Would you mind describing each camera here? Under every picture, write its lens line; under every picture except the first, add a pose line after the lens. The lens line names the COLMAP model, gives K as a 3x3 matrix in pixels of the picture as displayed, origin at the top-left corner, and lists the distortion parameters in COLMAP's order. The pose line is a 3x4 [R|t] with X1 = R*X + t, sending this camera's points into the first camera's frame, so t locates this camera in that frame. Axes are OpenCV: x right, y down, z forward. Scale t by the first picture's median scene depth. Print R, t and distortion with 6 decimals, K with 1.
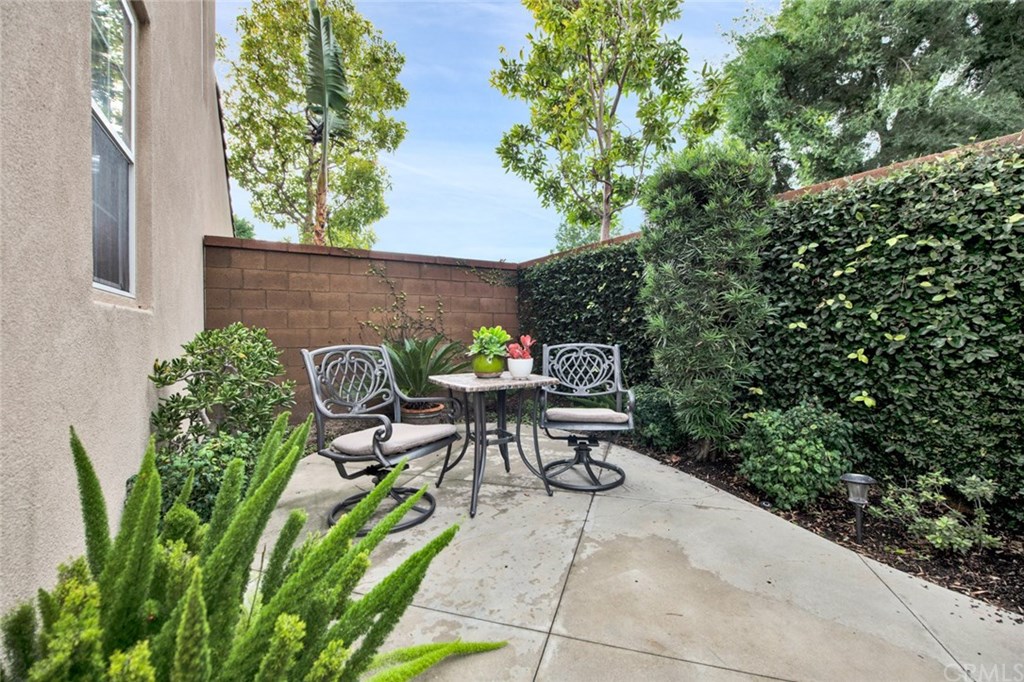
lens RADIAL K [[432.6, 0, 511.6], [0, 432.6, 338.6], [0, 0, 1]] dist [-0.000566, -0.000692]
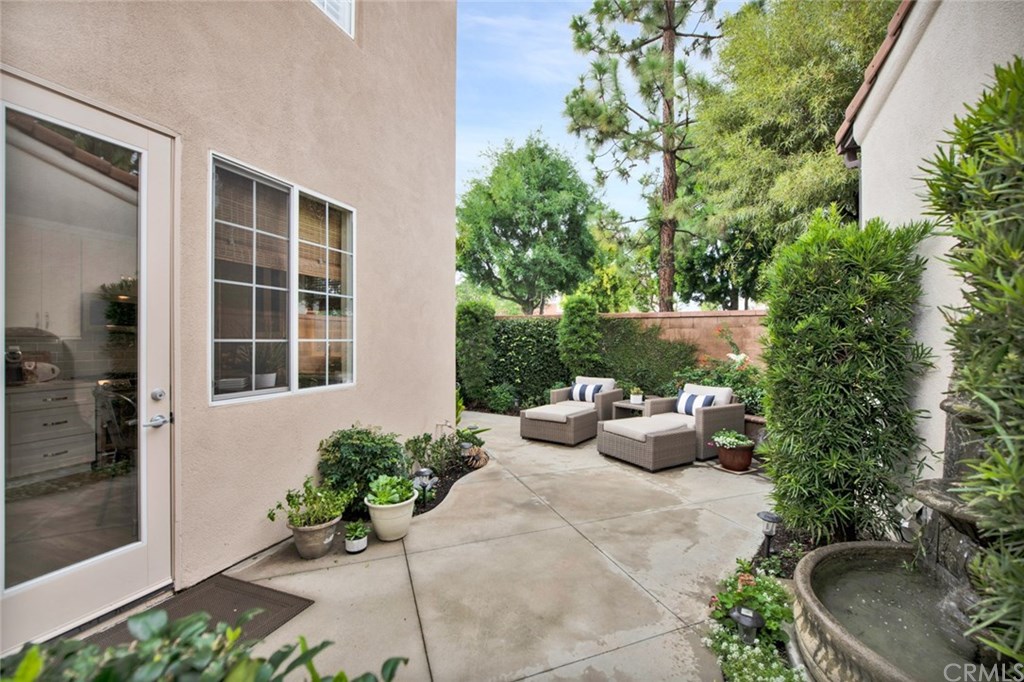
lens RADIAL K [[432.6, 0, 513.3], [0, 432.6, 343.6], [0, 0, 1]] dist [-0.000566, -0.000692]
pose [[0.801568, 0.004579, 0.597886, -1.424757], [0.008422, 0.999785, -0.018949, -0.106852], [-0.597844, 0.020224, 0.801357, -1.939391]]
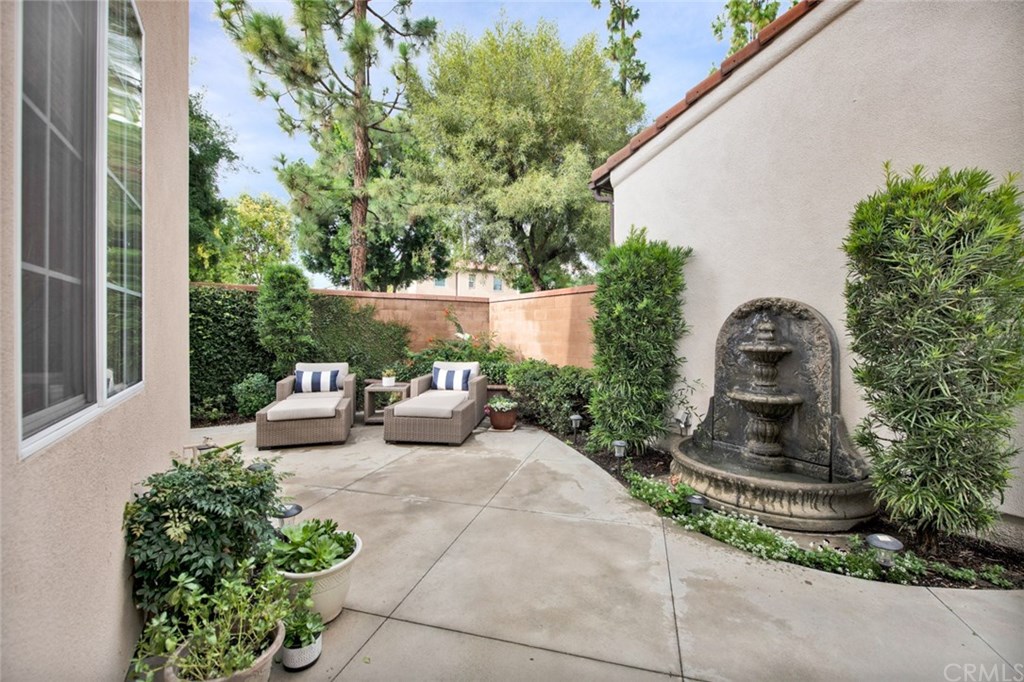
lens RADIAL K [[432.6, 0, 535.2], [0, 432.6, 335.1], [0, 0, 1]] dist [-0.000566, -0.000692]
pose [[-0.040894, -0.001904, 0.999162, -1.786910], [0.021087, 0.999774, 0.002769, -0.066045], [-0.998941, 0.021182, -0.040845, -0.966421]]
